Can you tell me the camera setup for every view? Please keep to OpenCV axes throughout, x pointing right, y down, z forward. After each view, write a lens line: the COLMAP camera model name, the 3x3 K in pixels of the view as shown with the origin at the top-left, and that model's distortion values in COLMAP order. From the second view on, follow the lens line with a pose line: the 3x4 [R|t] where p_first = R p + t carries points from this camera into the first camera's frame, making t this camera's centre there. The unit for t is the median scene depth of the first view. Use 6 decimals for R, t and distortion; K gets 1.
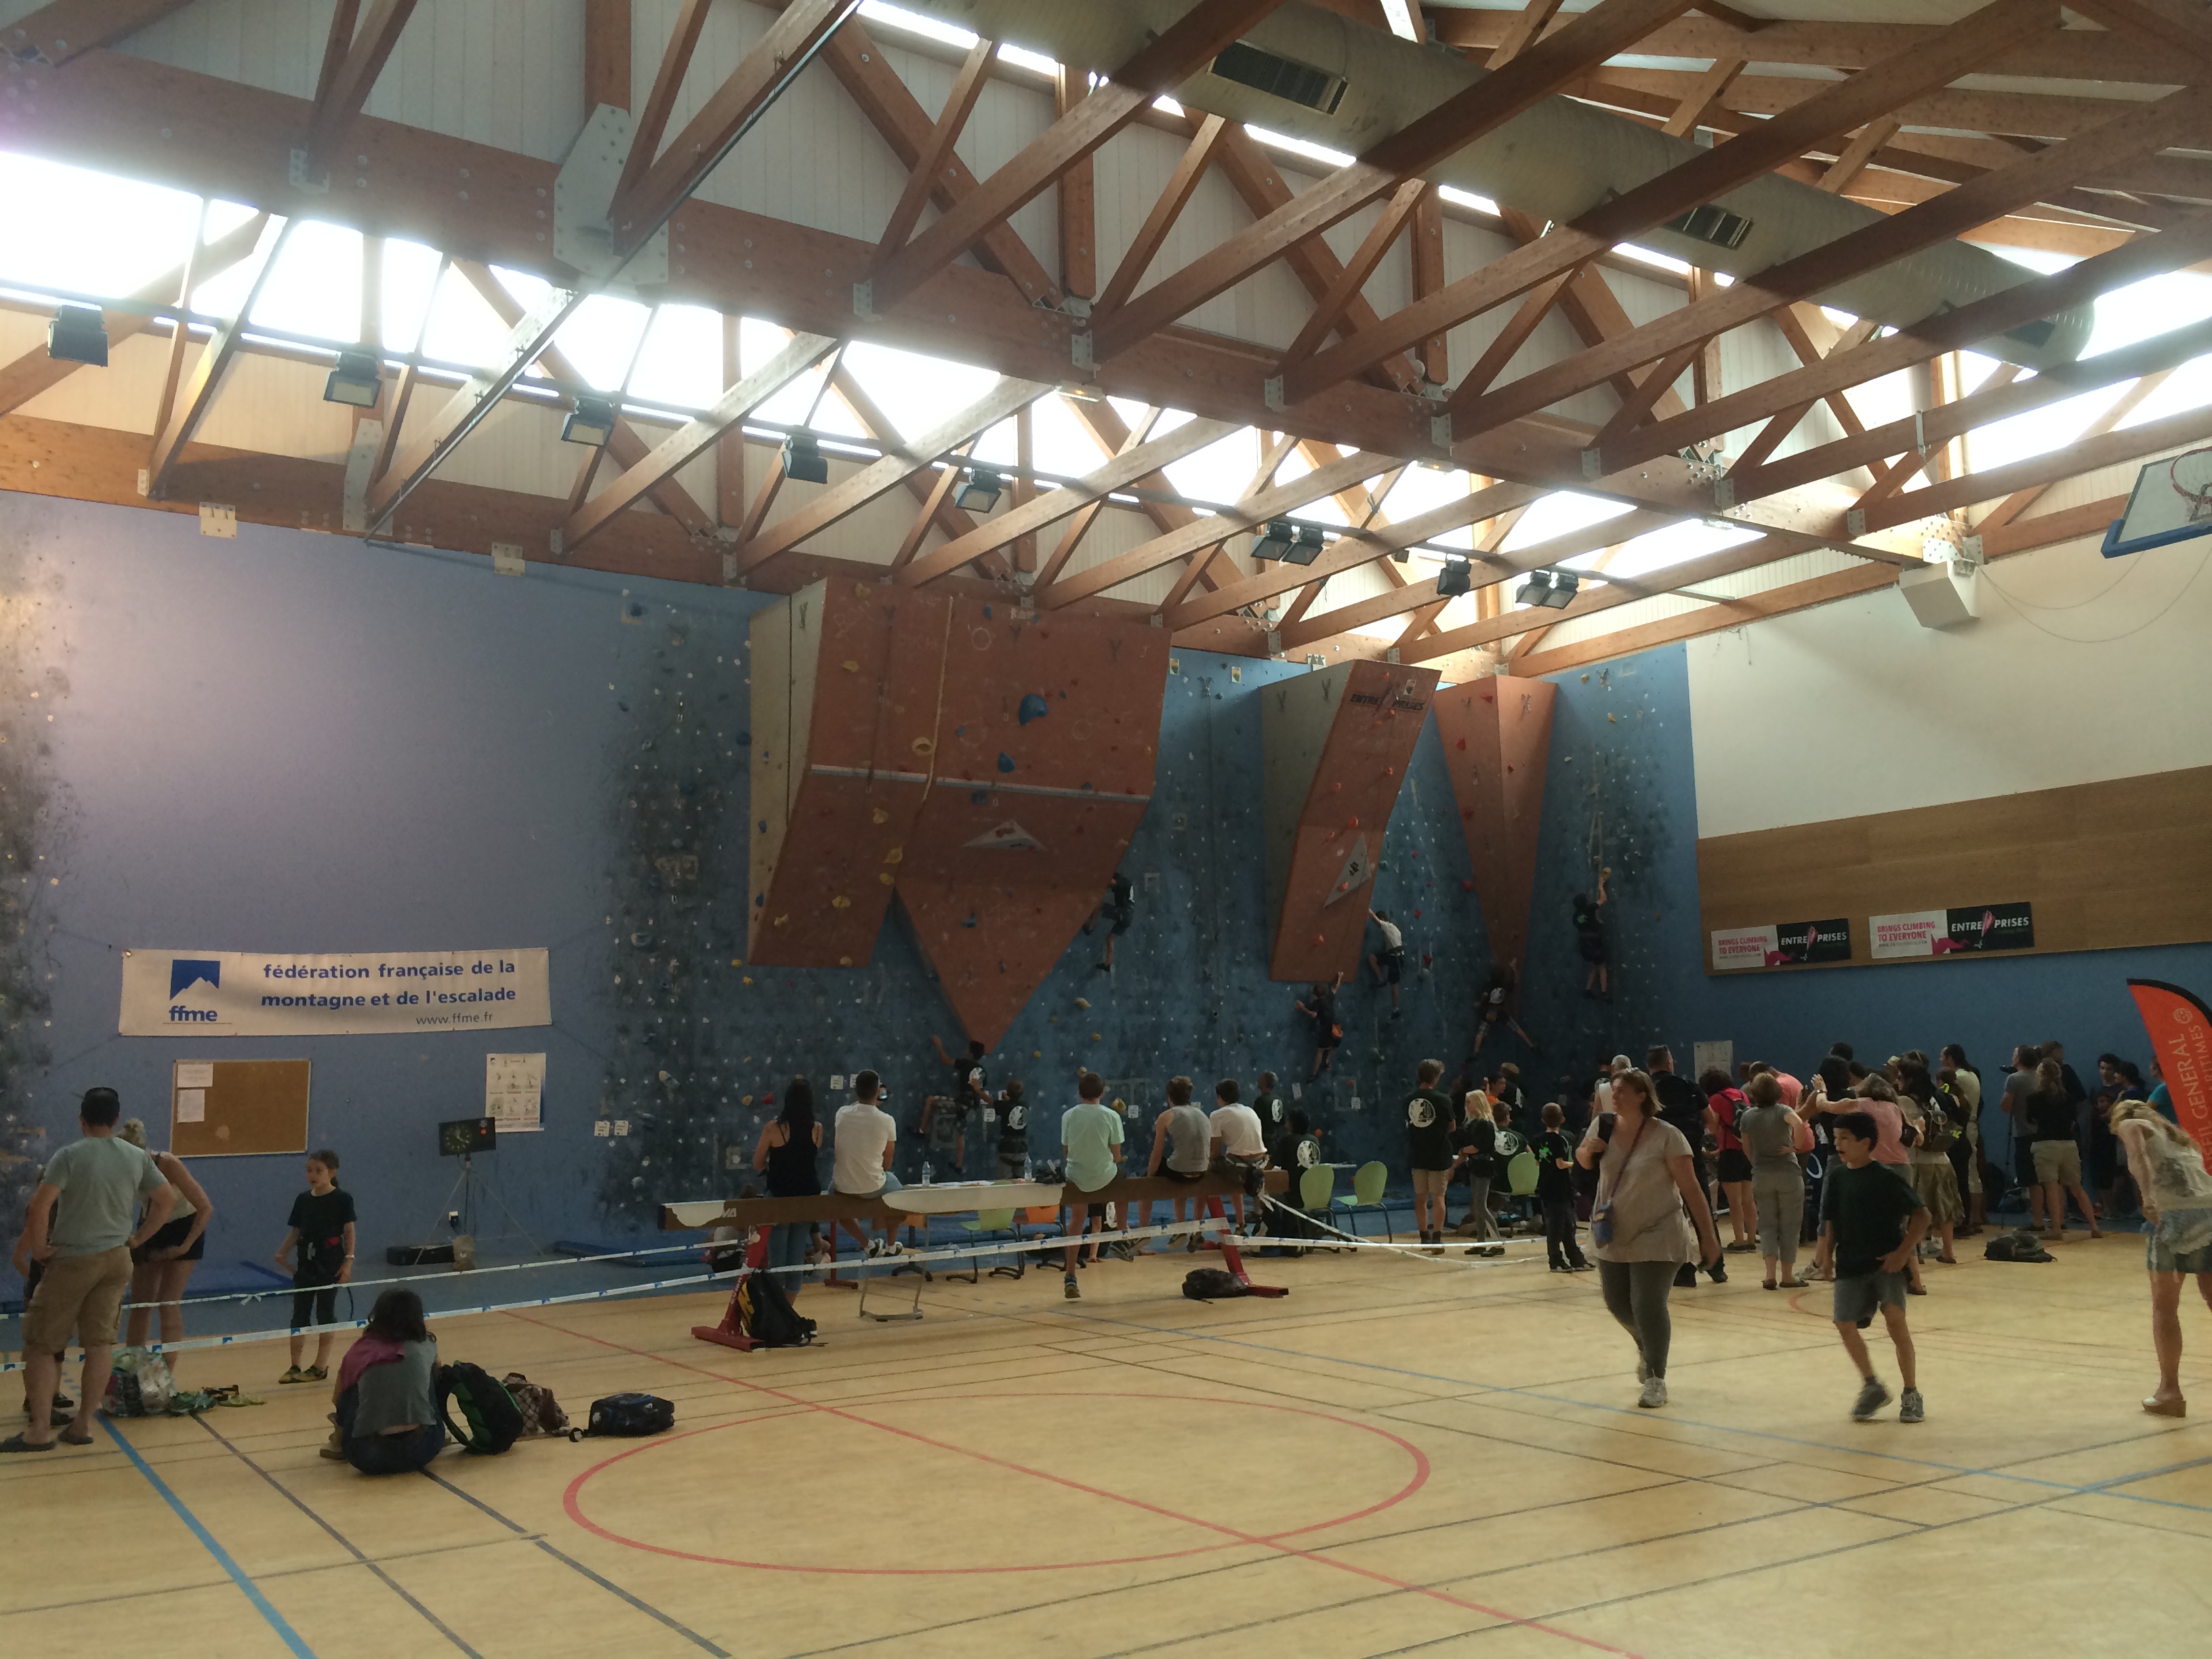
lens RADIAL K [[1908.9, 0, 1104.7], [0, 1908.9, 827.0], [0, 0, 1]] dist [0.011635, 0.002457]
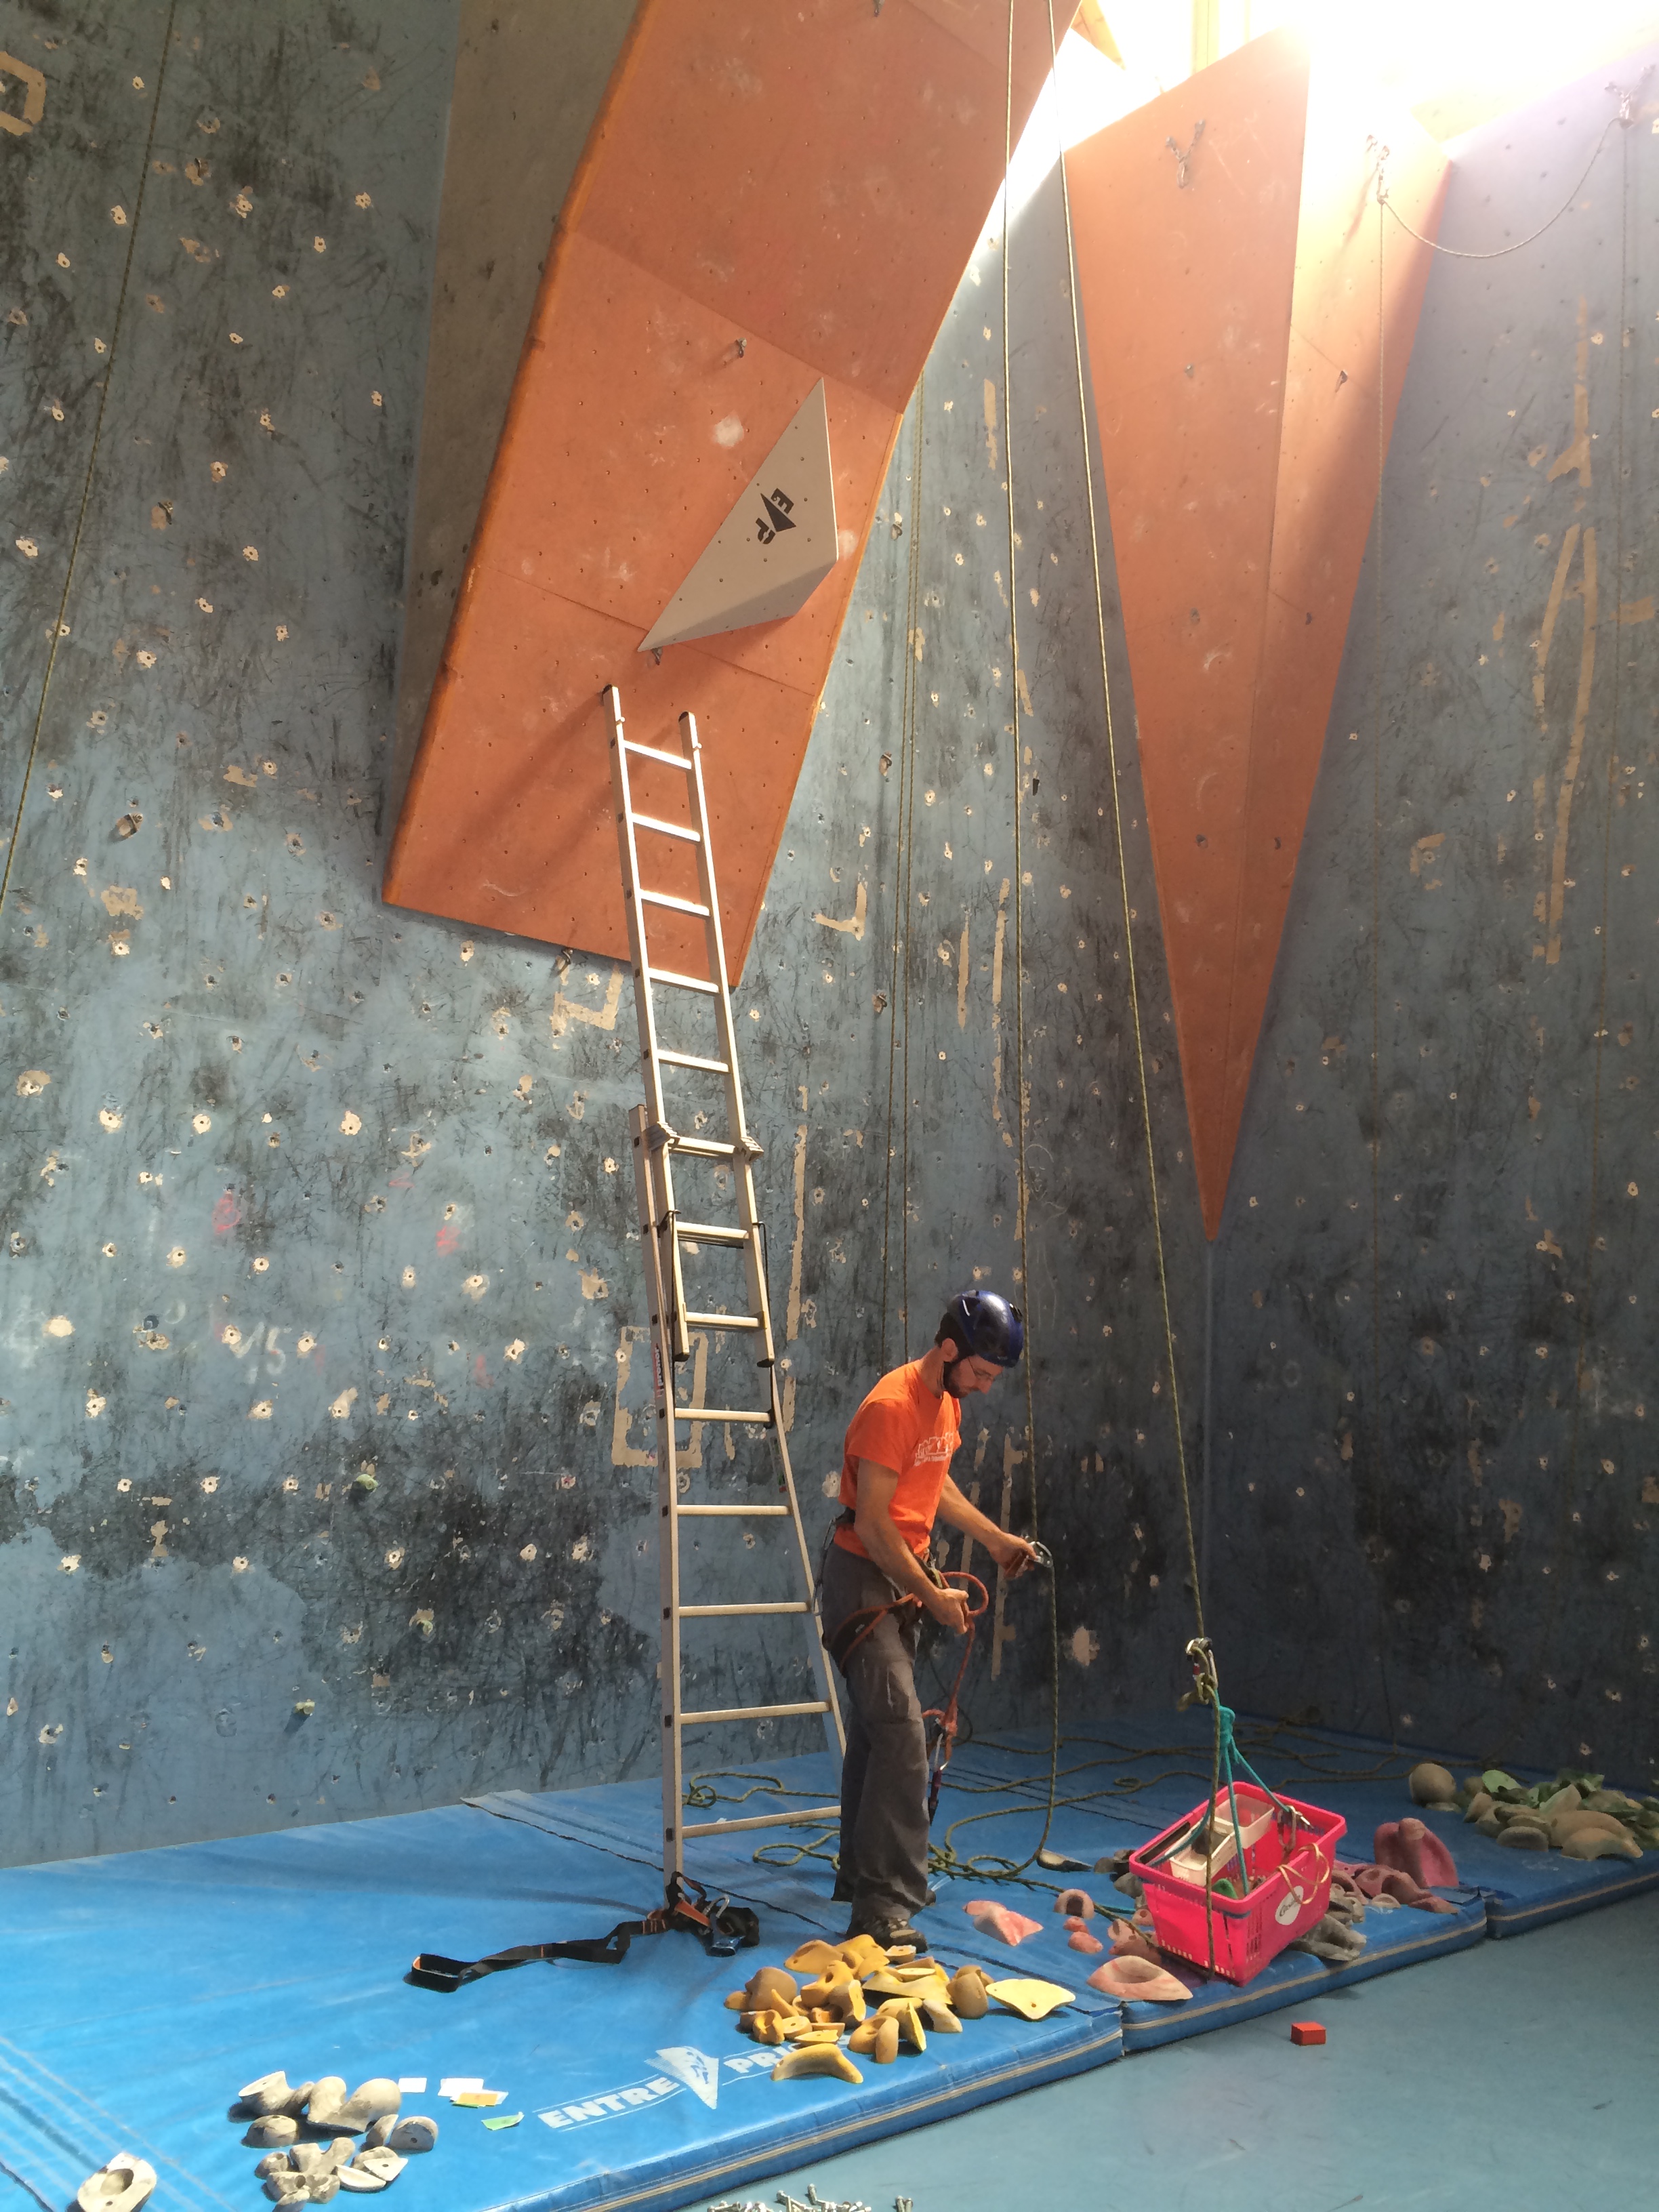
lens RADIAL K [[1908.9, 0, 832.0], [0, 1908.9, 1106.1], [0, 0, 1]] dist [0.011635, 0.002457]
pose [[0.982925, 0.091873, 0.159427, 0.100793], [-0.091171, 0.995766, -0.011727, 0.098411], [-0.159830, -0.003008, 0.987140, 0.720217]]
